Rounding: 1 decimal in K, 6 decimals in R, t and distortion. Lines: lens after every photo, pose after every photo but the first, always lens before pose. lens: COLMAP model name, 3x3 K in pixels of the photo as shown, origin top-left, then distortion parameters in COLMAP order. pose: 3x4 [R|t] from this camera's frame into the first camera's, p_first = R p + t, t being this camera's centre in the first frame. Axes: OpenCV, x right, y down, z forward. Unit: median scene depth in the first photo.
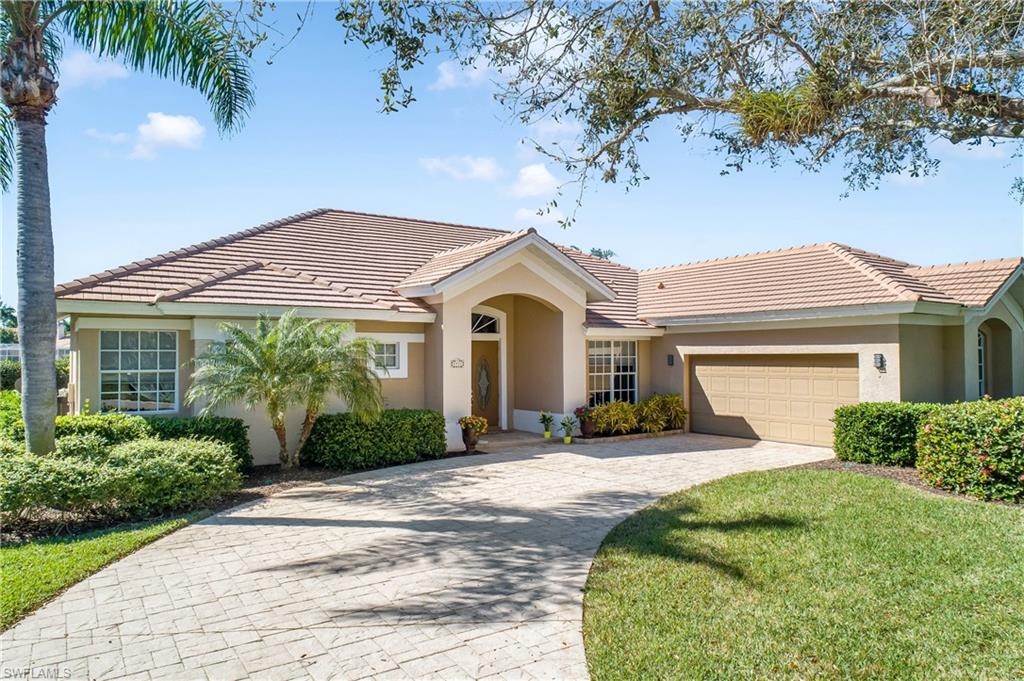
lens RADIAL K [[682.1, 0, 511.7], [0, 682.1, 340.4], [0, 0, 1]] dist [-0.005463, -0.000563]
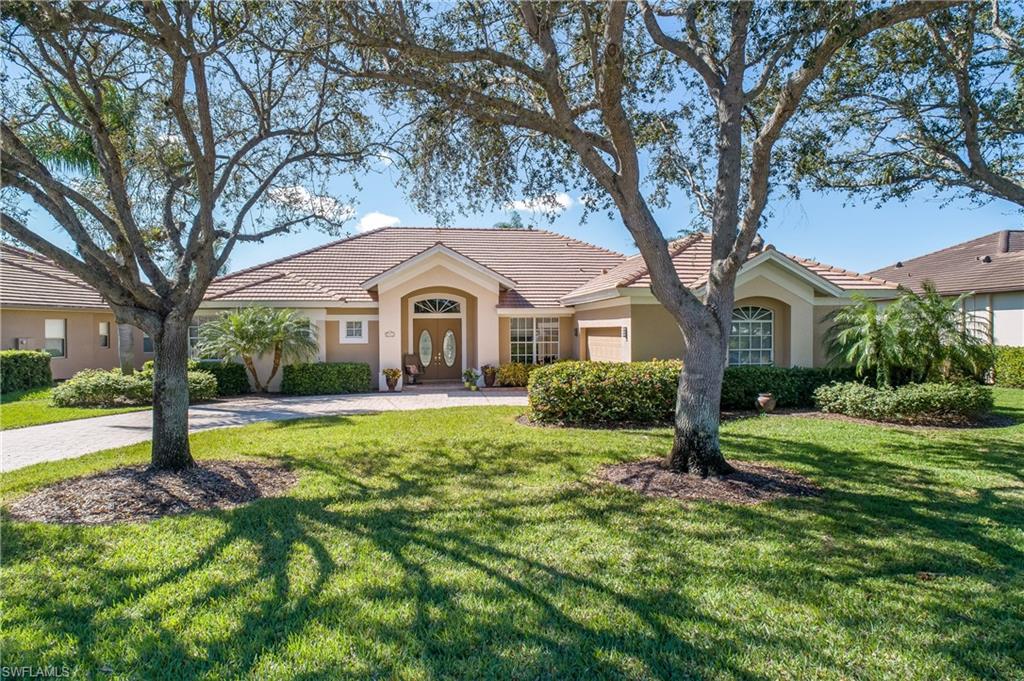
lens RADIAL K [[682.1, 0, 511.7], [0, 682.1, 340.4], [0, 0, 1]] dist [-0.005463, -0.000563]
pose [[0.897292, 0.003187, -0.441426, 0.863689], [0.012975, 0.999351, 0.033591, 0.000199], [0.441247, -0.035868, 0.896669, -0.252886]]
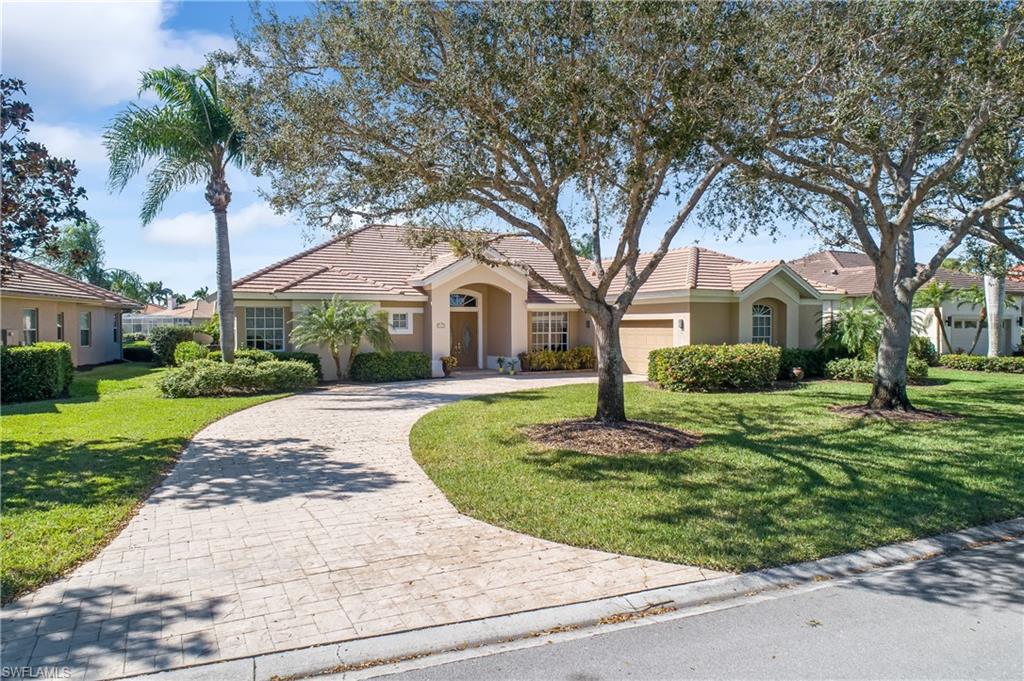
lens RADIAL K [[682.1, 0, 511.7], [0, 682.1, 340.4], [0, 0, 1]] dist [-0.005463, -0.000563]
pose [[0.994276, 0.002002, -0.106822, 0.283473], [0.002786, 0.998999, 0.044653, -0.004310], [0.106804, -0.044695, 0.993275, -0.680718]]
